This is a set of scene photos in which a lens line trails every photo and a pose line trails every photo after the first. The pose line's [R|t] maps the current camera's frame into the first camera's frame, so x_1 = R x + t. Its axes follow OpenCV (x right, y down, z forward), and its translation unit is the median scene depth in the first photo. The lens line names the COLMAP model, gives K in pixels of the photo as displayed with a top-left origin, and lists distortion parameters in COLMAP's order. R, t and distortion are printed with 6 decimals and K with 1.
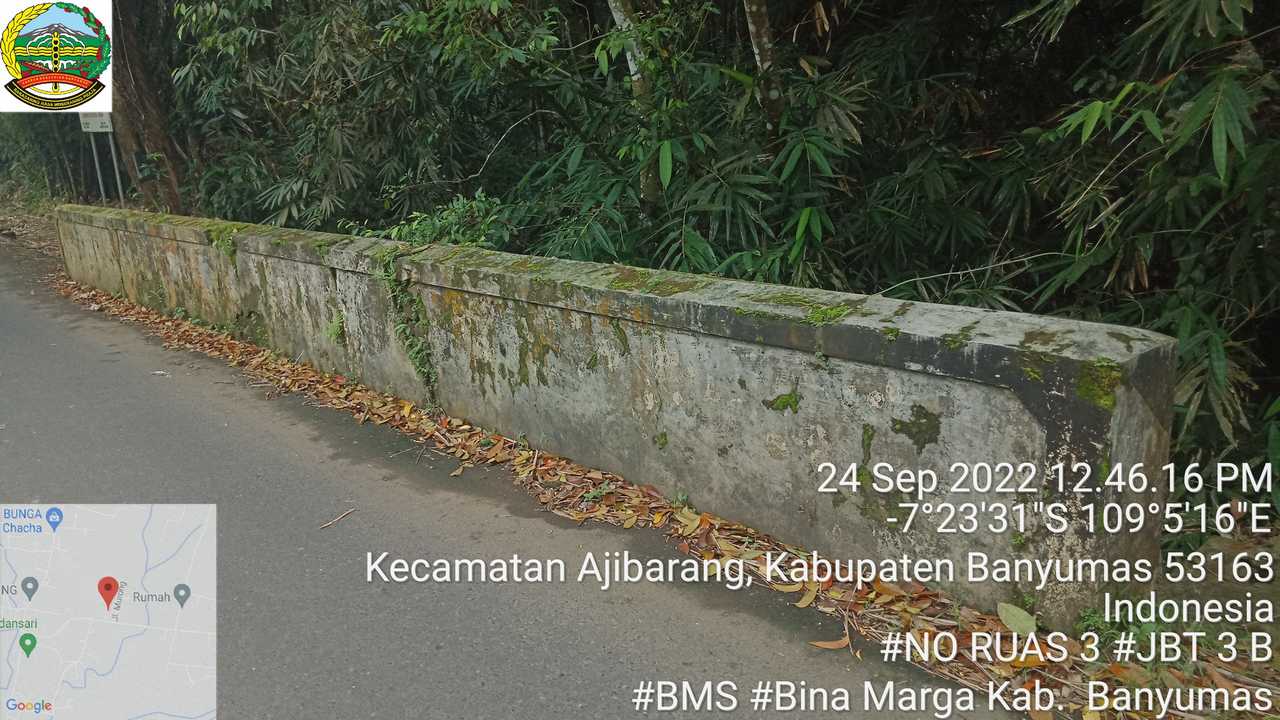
lens RADIAL K [[986.3, 0, 641.4], [0, 986.3, 358.9], [0, 0, 1]] dist [0.087921, -0.056474]
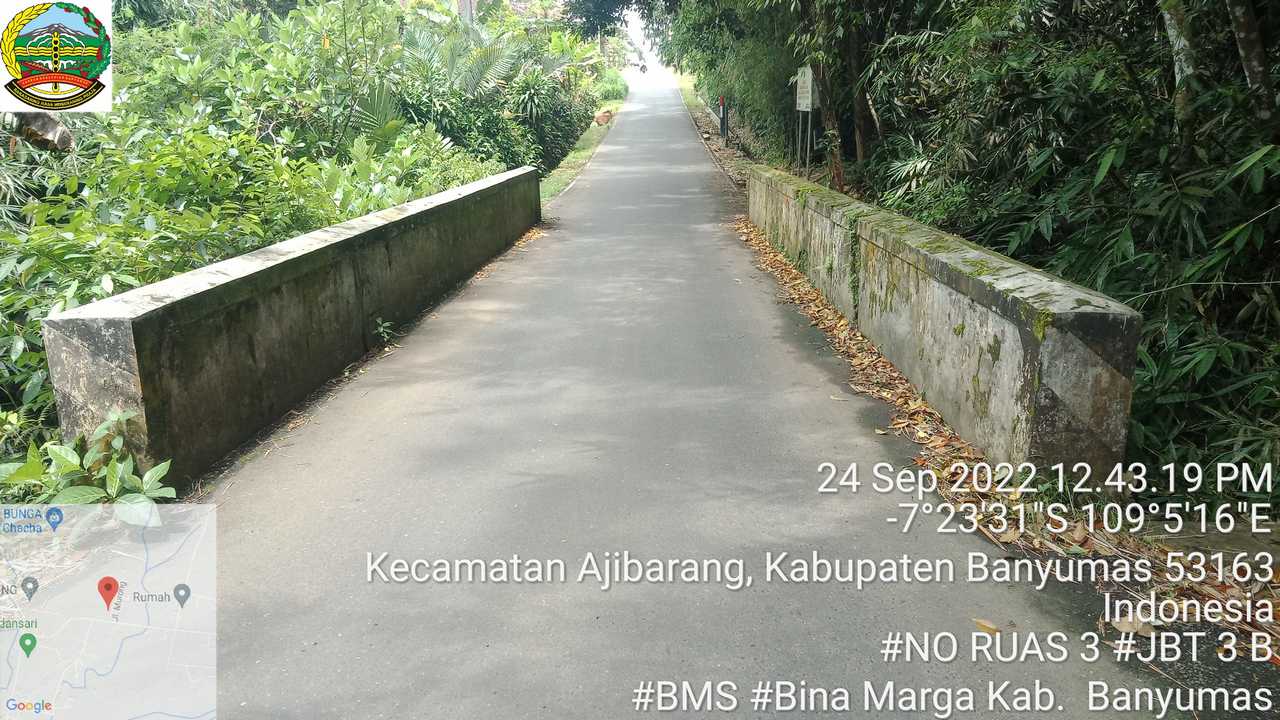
lens RADIAL K [[986.3, 0, 641.2], [0, 986.3, 356.8], [0, 0, 1]] dist [0.087921, -0.056474]
pose [[0.756438, 0.214687, -0.617828, 0.491974], [-0.203478, 0.974966, 0.089659, 0.031737], [0.621610, 0.057893, 0.781185, -0.327965]]
